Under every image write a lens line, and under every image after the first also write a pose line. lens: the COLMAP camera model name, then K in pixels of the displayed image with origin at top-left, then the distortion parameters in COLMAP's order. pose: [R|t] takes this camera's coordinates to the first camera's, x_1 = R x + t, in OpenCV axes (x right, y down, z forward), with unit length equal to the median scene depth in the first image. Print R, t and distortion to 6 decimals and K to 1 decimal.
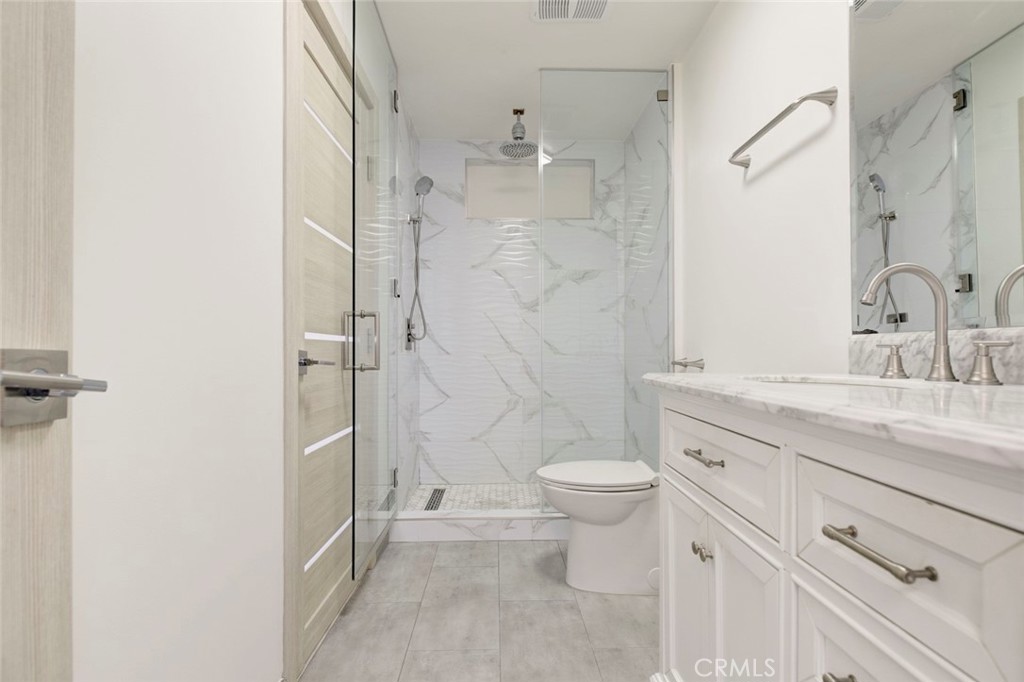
lens RADIAL K [[479.4, 0, 511.3], [0, 479.4, 349.9], [0, 0, 1]] dist [0.011049, -0.007135]
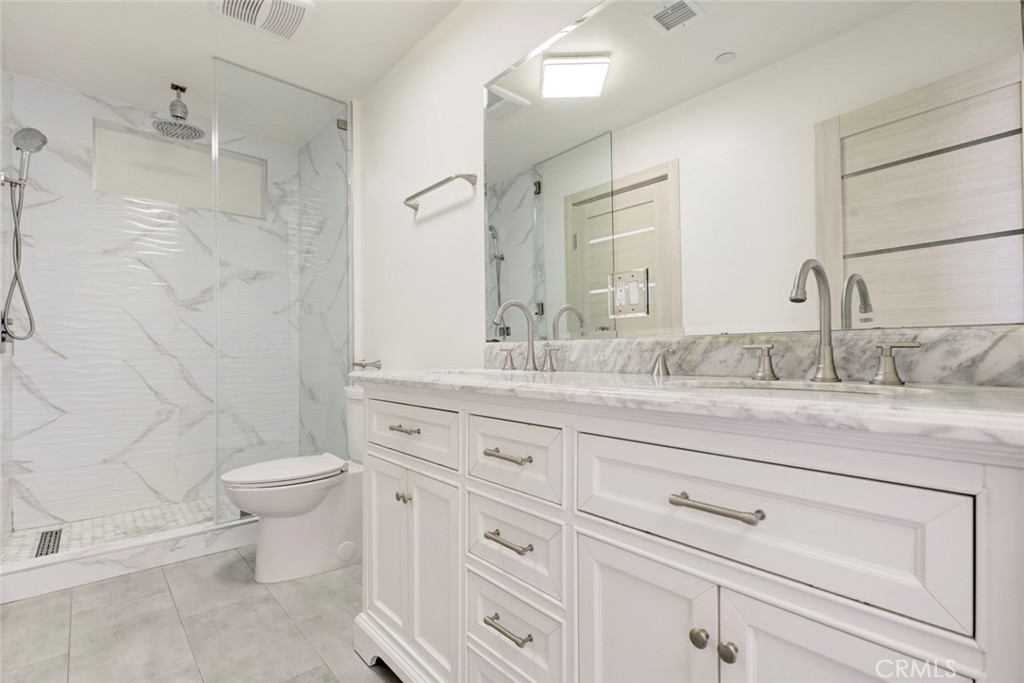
lens RADIAL K [[491.6, 0, 512.0], [0, 491.6, 341.5], [0, 0, 1]] dist [-0.014035, -0.000256]
pose [[0.764500, 0.014690, 0.644456, -0.115830], [0.000458, 0.999728, -0.023332, 0.000822], [-0.644624, 0.018133, 0.764285, -0.119671]]
